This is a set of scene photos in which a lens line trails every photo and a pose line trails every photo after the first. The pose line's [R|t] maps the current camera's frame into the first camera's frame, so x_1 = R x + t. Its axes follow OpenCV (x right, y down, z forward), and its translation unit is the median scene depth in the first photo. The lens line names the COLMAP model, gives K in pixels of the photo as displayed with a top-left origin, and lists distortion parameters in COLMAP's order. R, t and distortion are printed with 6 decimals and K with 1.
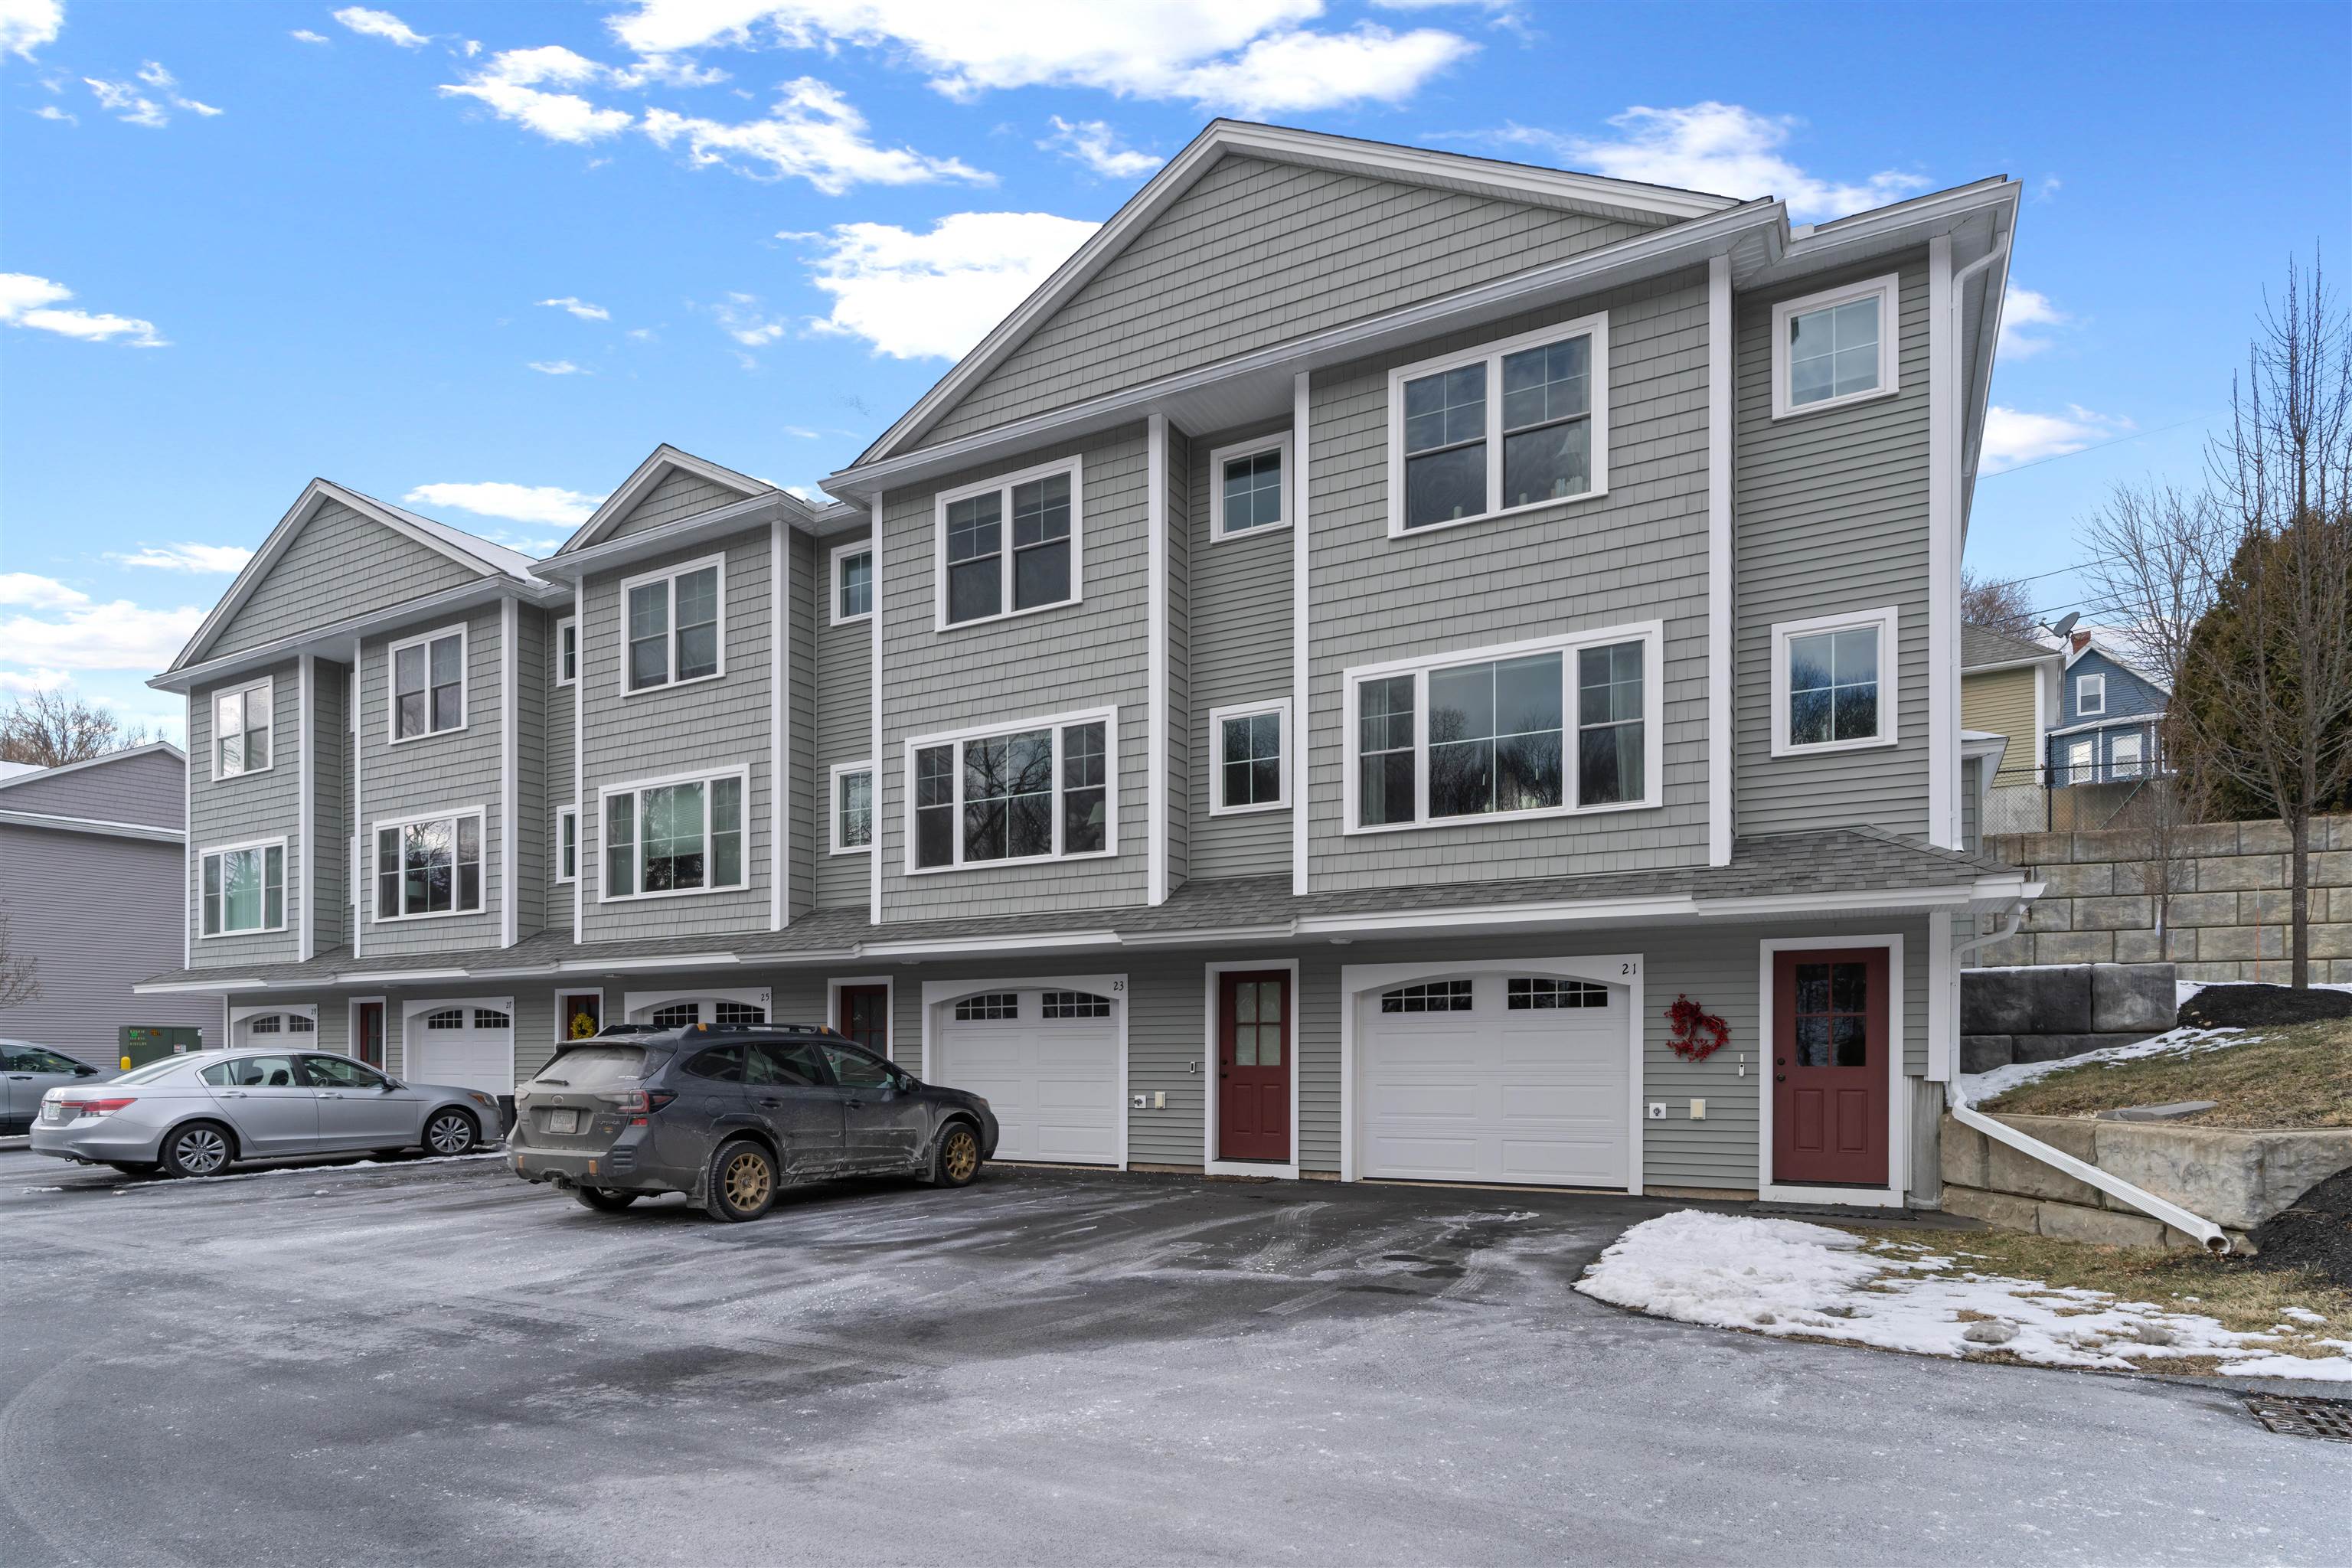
lens RADIAL K [[1305.9, 0, 1133.9], [0, 1305.9, 1073.9], [0, 0, 1]] dist [-0.005378, -0.001146]
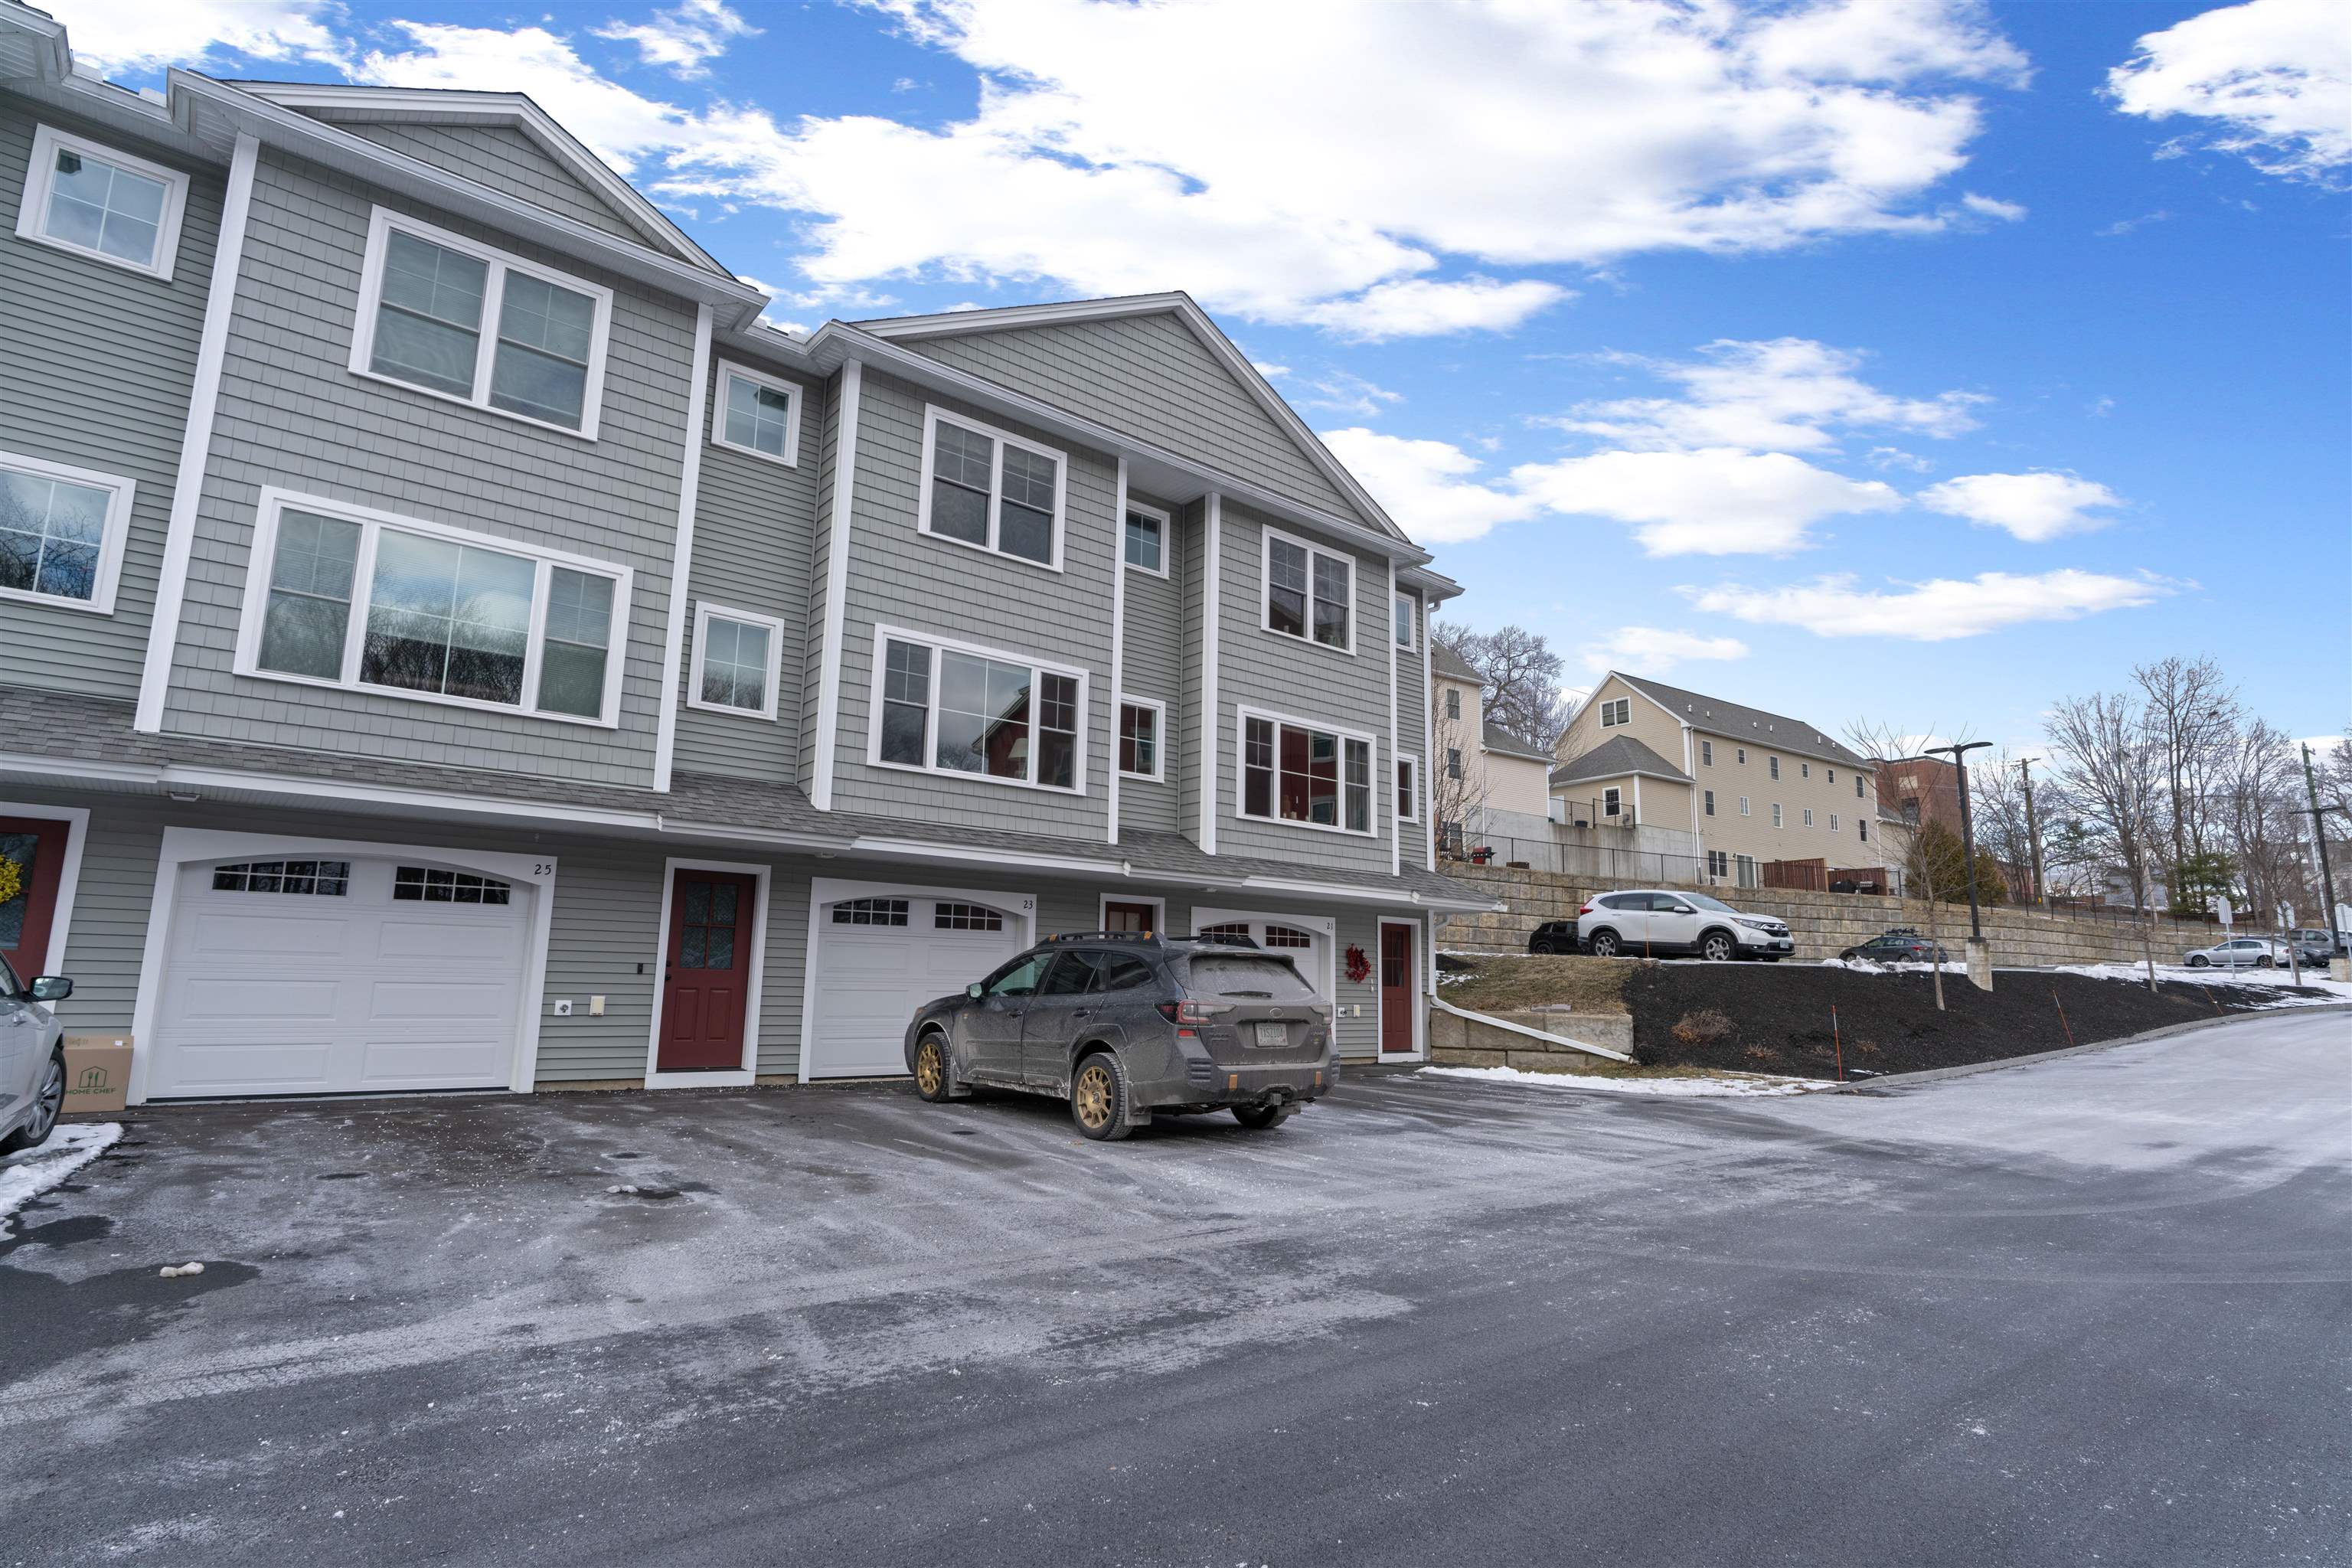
lens RADIAL K [[1213.3, 0, 1146.2], [0, 1213.3, 766.5], [0, 0, 1]] dist [-0.004783, 0.000869]
pose [[0.346269, 0.168840, 0.922817, -0.911710], [-0.018182, 0.984694, -0.173338, -0.005831], [-0.937959, 0.043243, 0.344039, 0.525924]]
